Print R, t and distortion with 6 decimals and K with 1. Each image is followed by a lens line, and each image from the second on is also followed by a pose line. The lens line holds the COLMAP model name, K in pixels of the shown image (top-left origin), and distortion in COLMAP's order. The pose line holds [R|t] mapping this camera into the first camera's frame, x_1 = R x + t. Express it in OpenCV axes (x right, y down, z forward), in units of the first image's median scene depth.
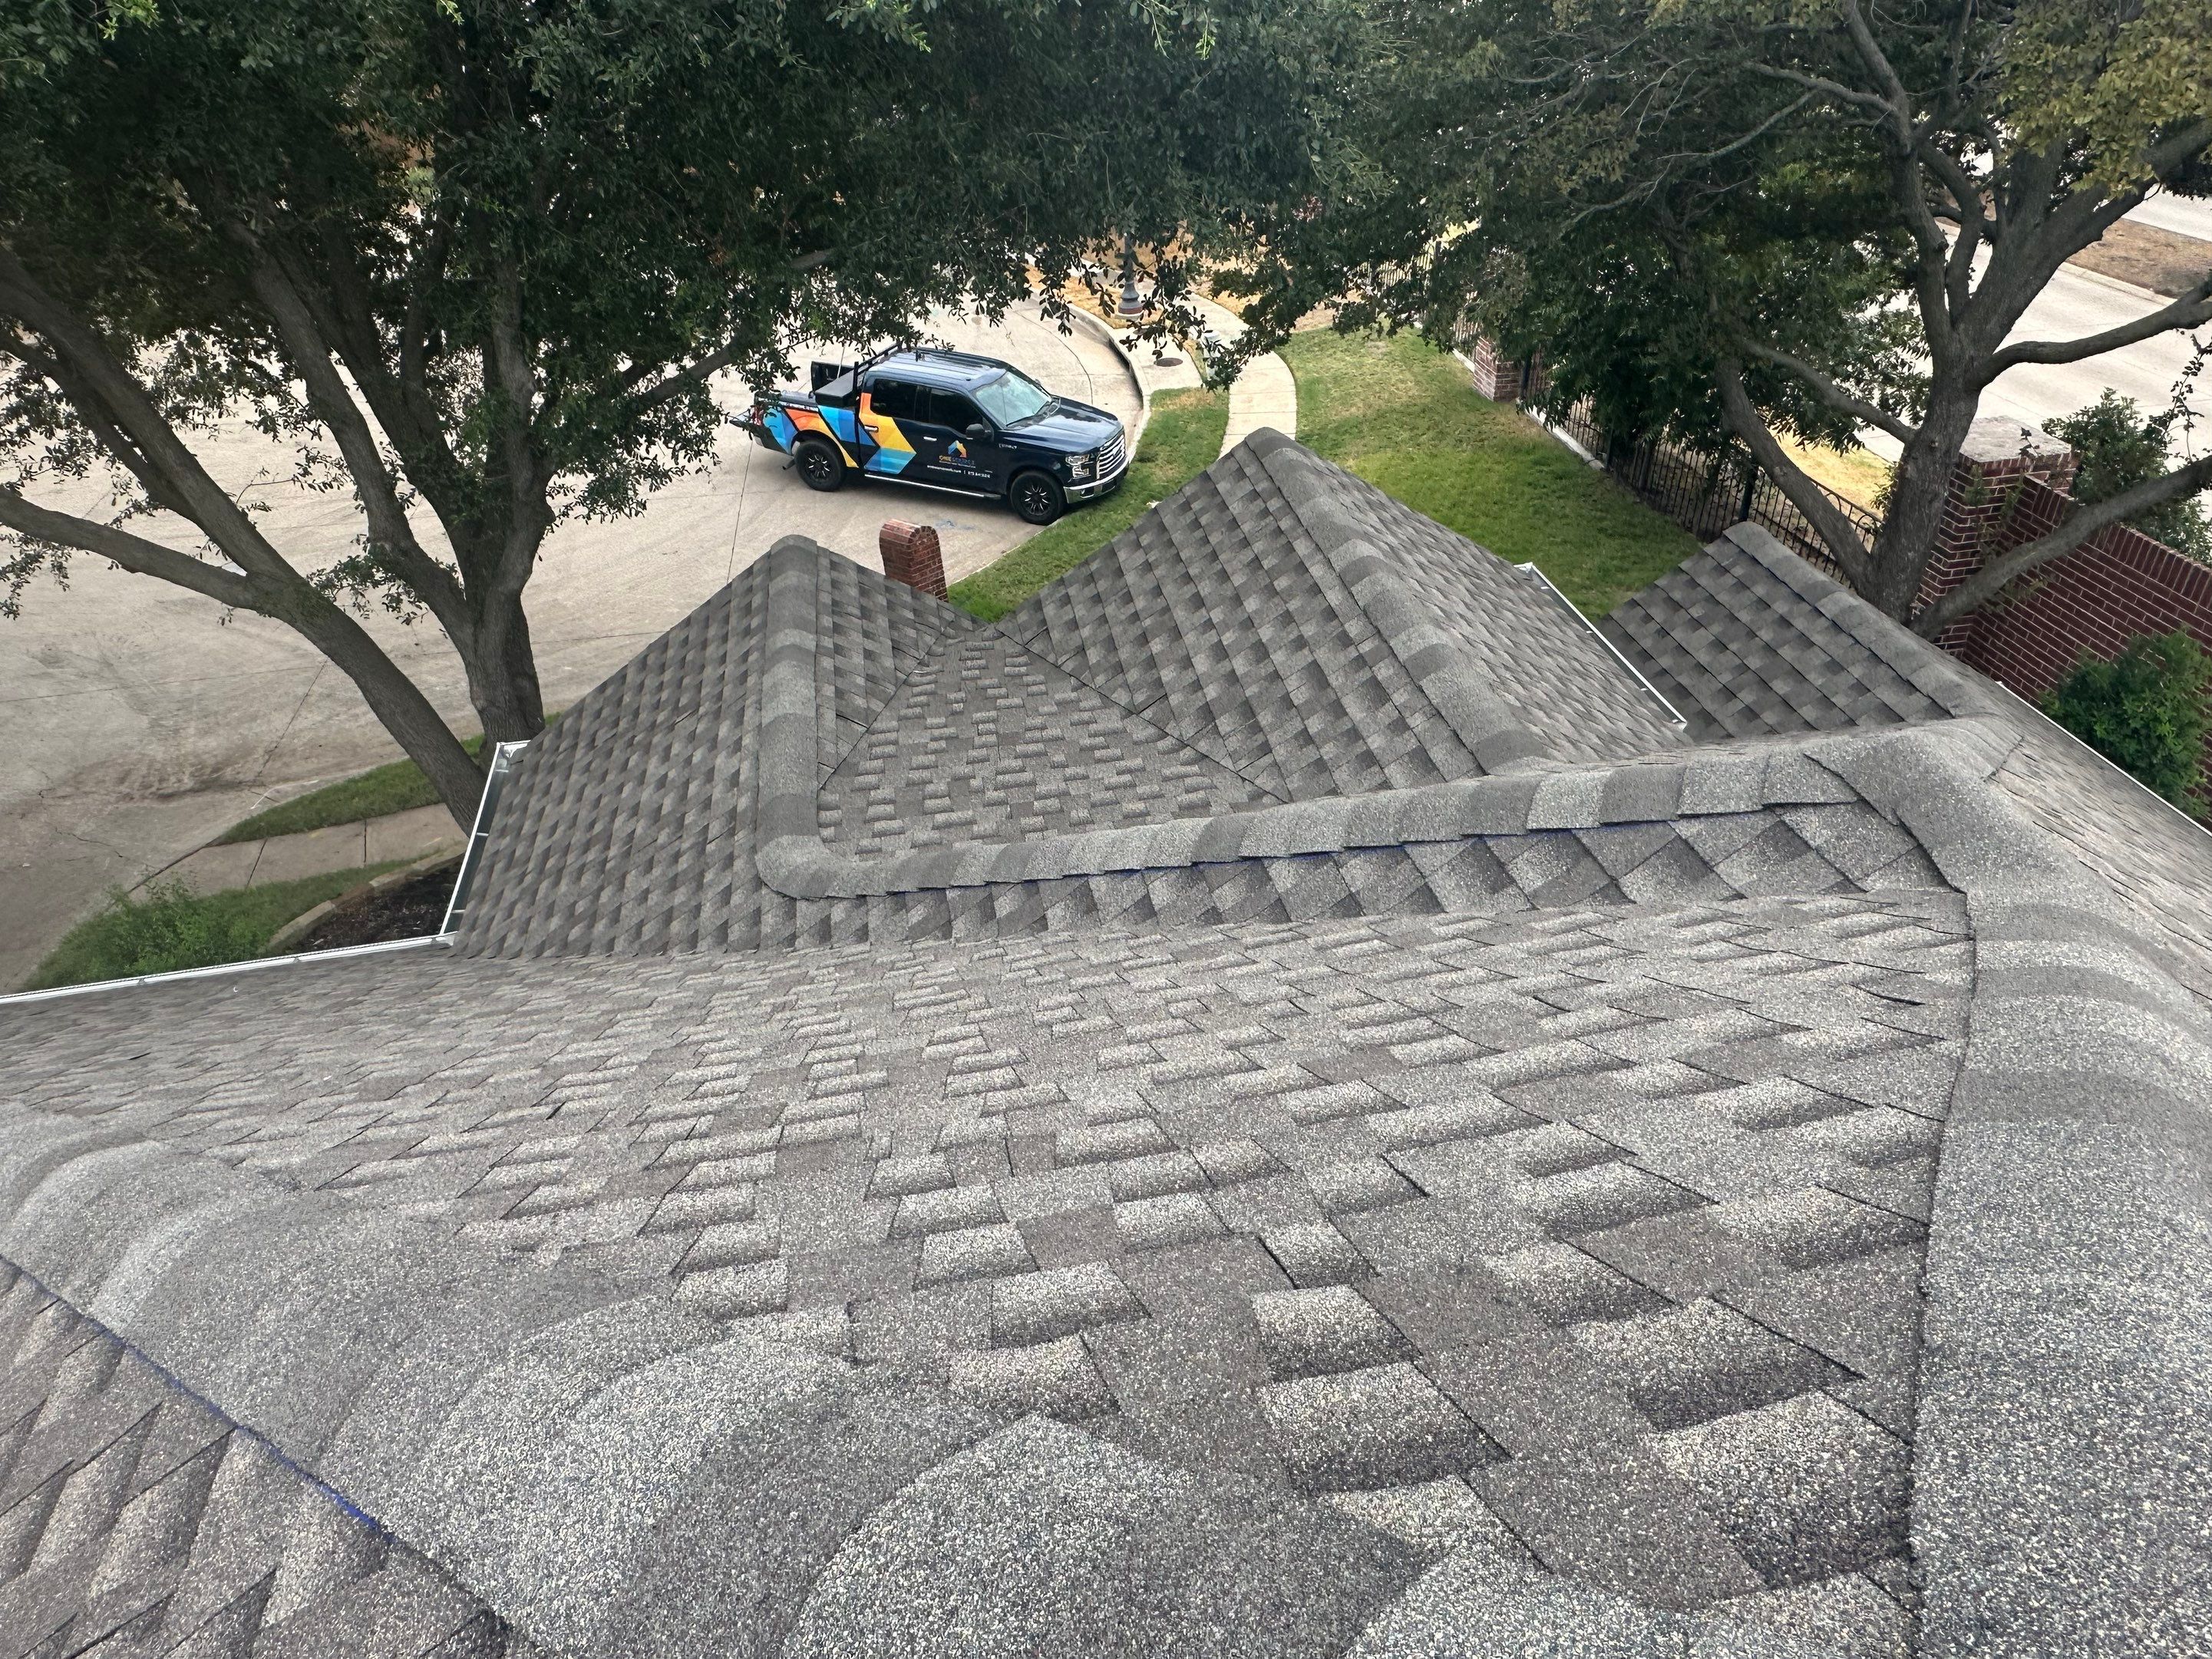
lens RADIAL K [[1458.6, 0, 1117.4], [0, 1458.6, 825.3], [0, 0, 1]] dist [-0.005419, 0.005002]
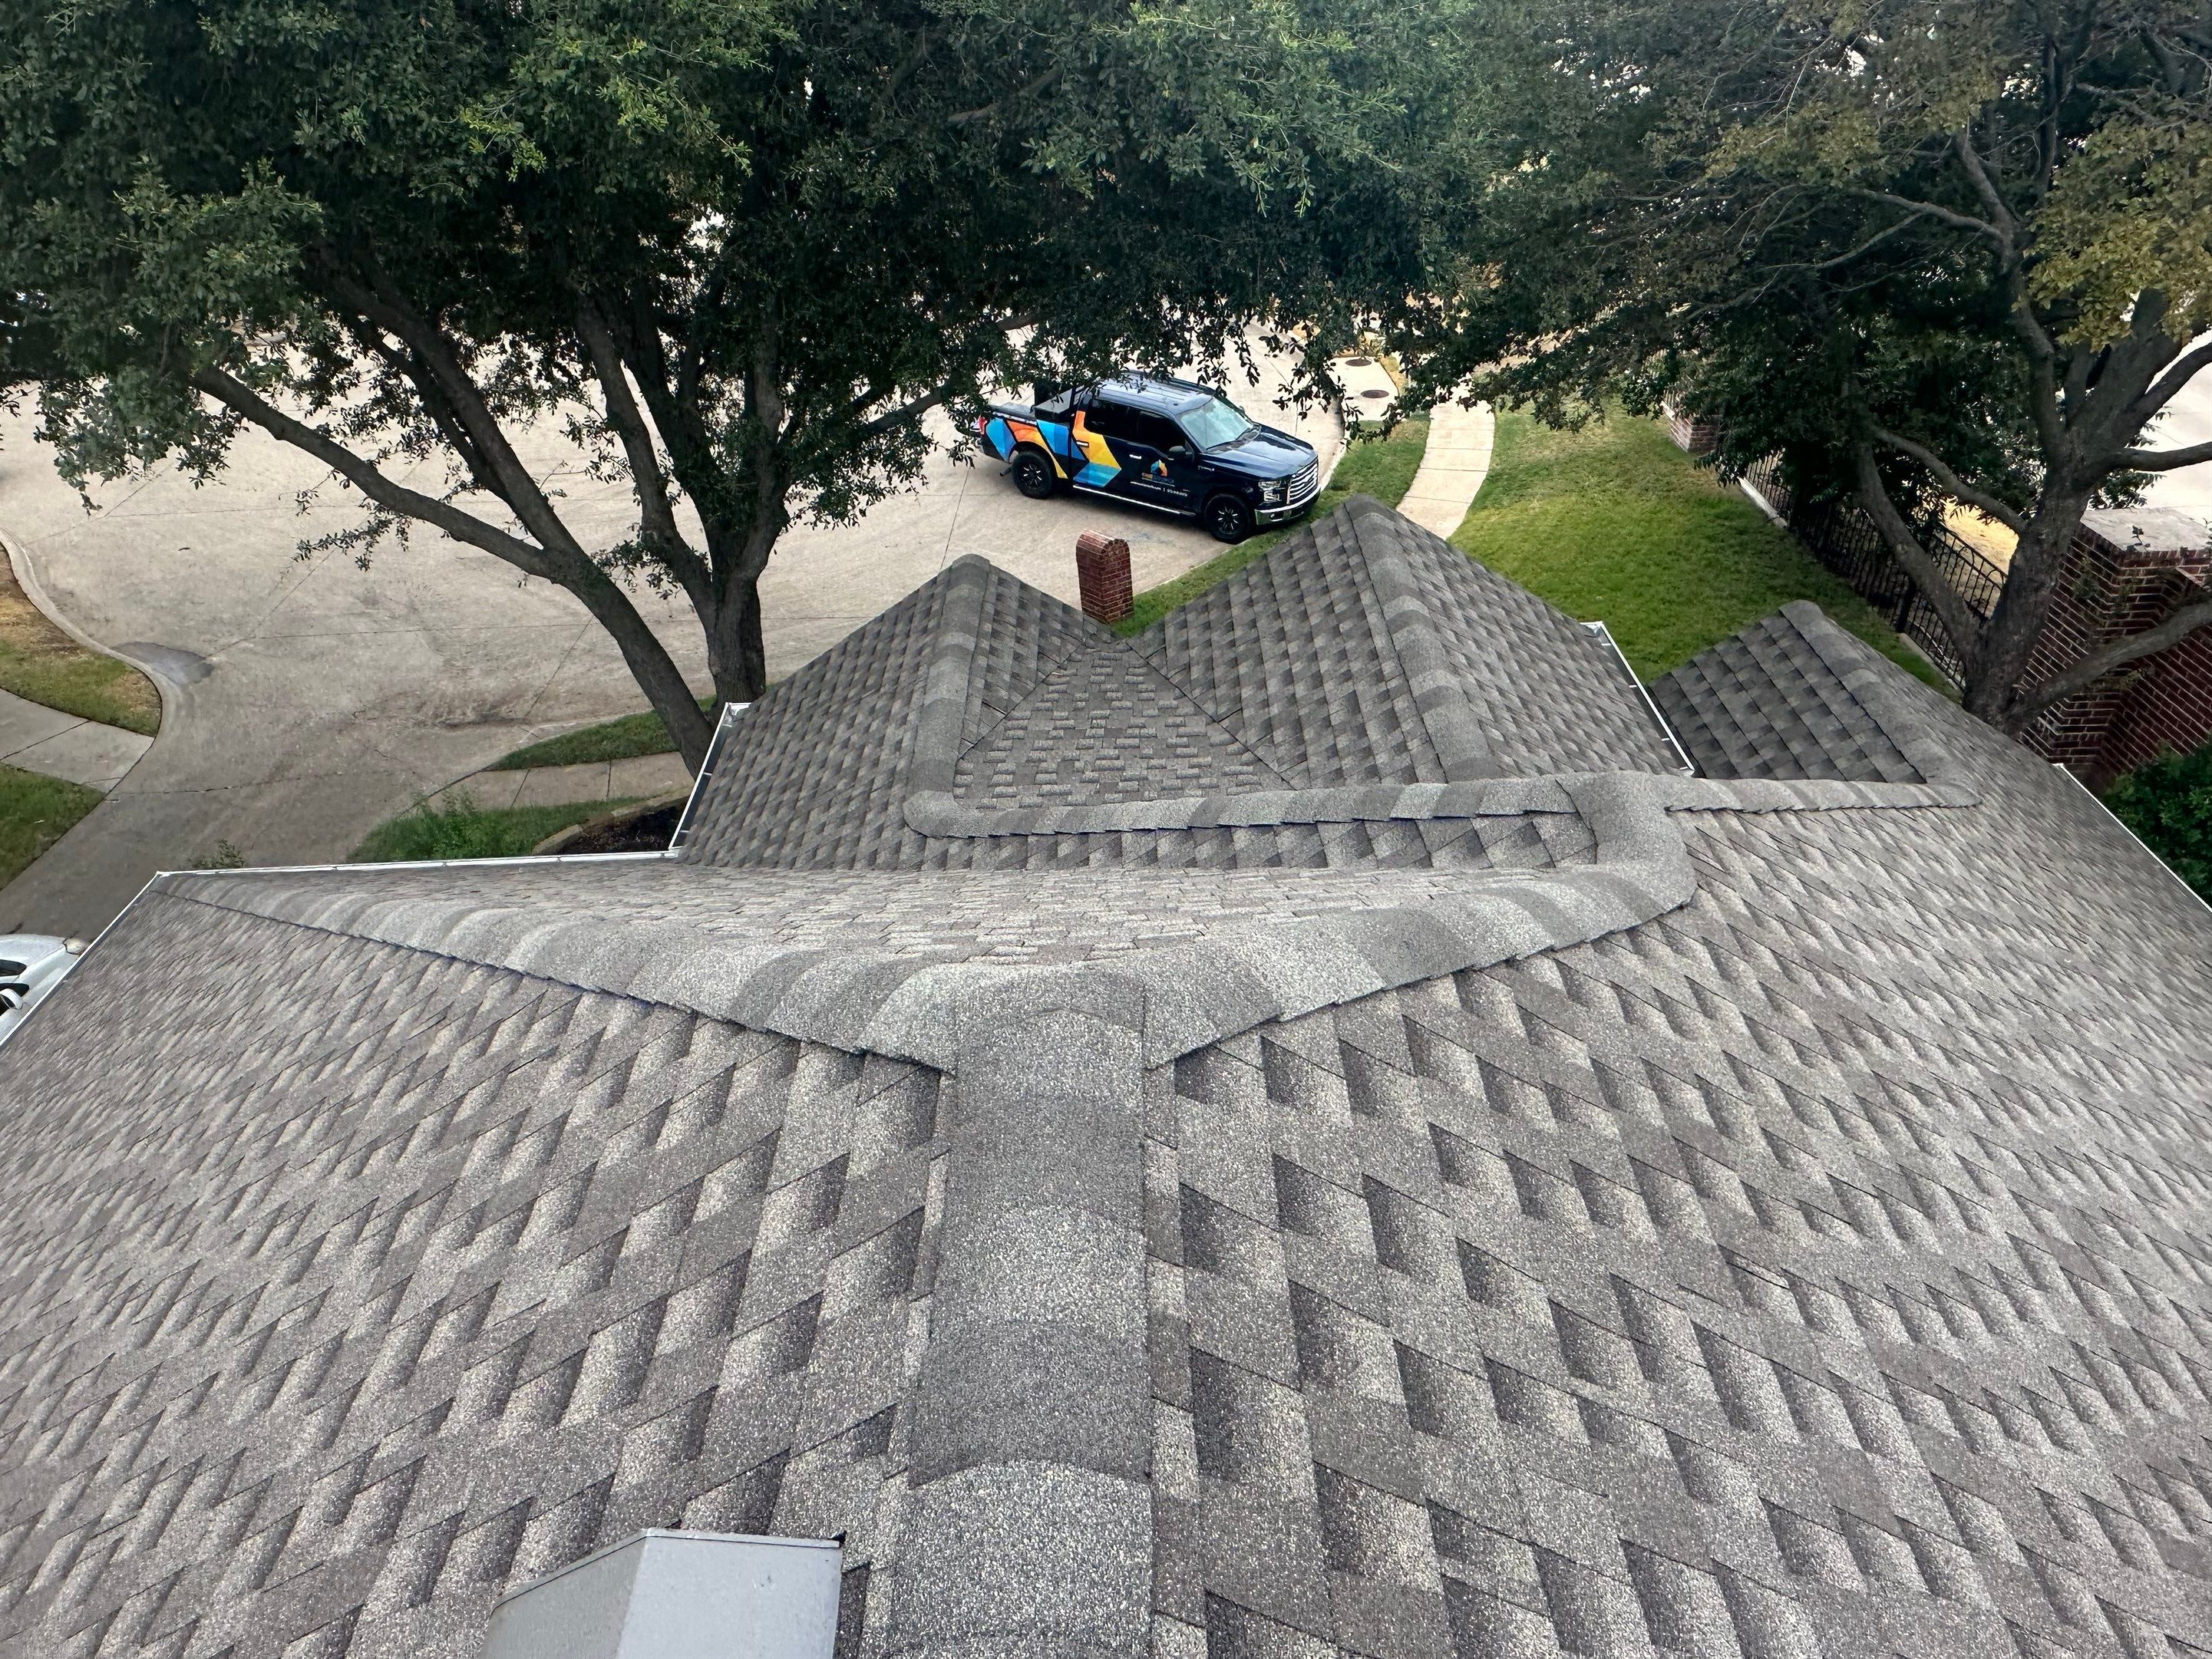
lens RADIAL K [[1458.6, 0, 1117.9], [0, 1458.6, 824.4], [0, 0, 1]] dist [-0.005419, 0.005002]
pose [[0.986525, 0.094932, -0.133255, 0.076664], [-0.095561, 0.995422, 0.001684, 0.012231], [0.132805, 0.011073, 0.991080, -0.179086]]
